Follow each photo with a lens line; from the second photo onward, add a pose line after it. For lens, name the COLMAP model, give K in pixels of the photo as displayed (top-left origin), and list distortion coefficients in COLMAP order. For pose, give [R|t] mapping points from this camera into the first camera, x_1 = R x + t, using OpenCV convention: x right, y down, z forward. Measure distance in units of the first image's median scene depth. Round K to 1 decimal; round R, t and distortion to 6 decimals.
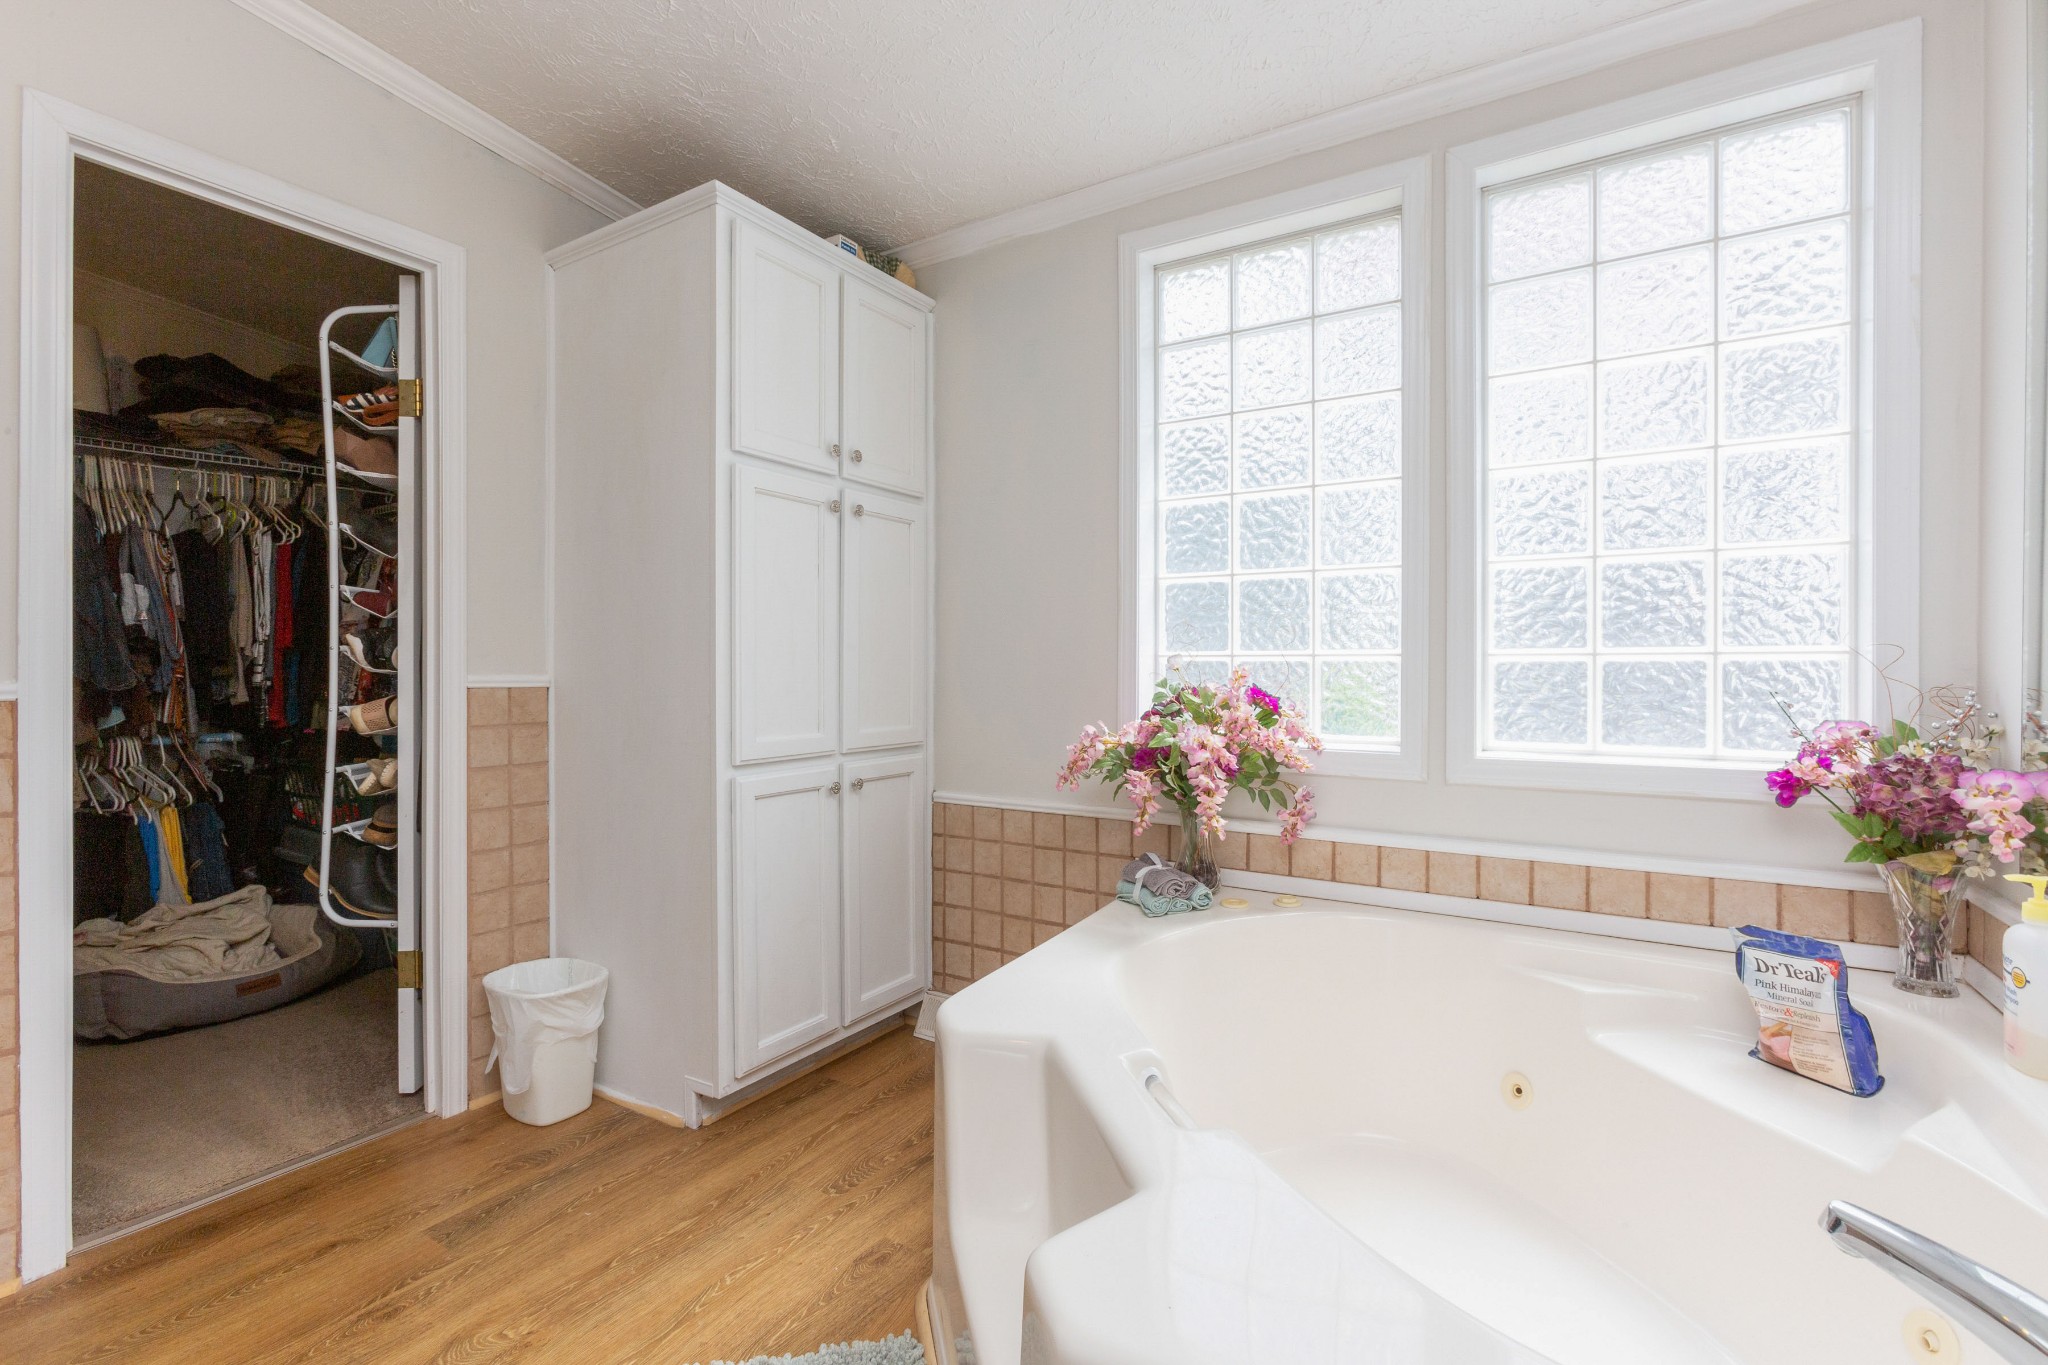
lens RADIAL K [[923.3, 0, 1024.0], [0, 923.3, 682.5], [0, 0, 1]] dist [0.000198, 0.000739]
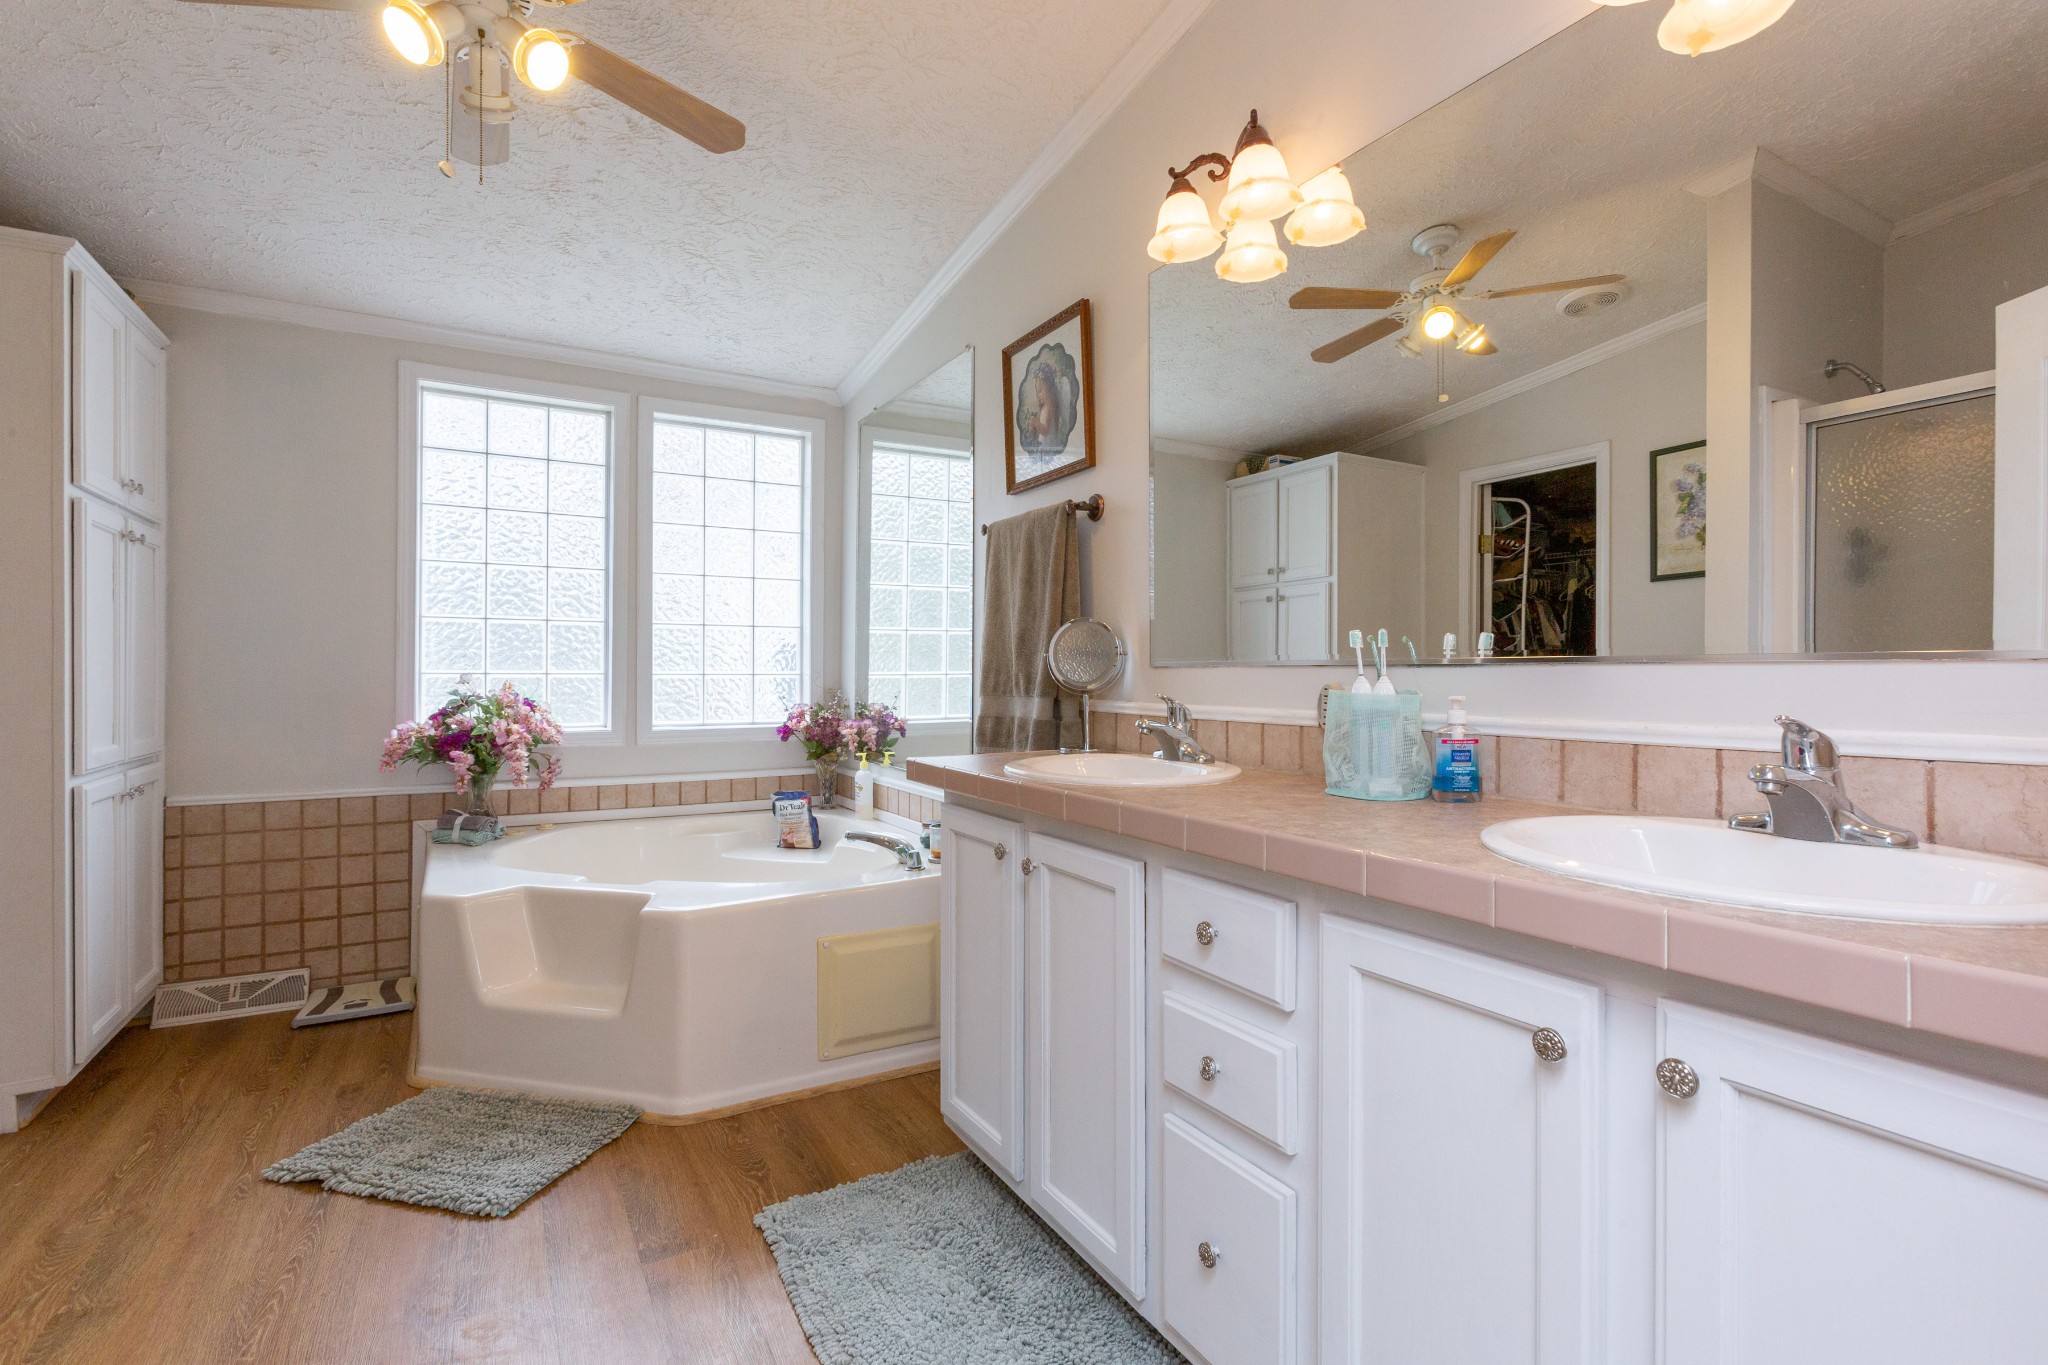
lens RADIAL K [[923.3, 0, 1024.0], [0, 923.3, 682.5], [0, 0, 1]] dist [0.000198, 0.000739]
pose [[0.469961, -0.007423, 0.882656, -0.775013], [0.008097, 0.999959, 0.004098, -0.014560], [-0.882650, 0.005221, 0.470002, -0.513093]]
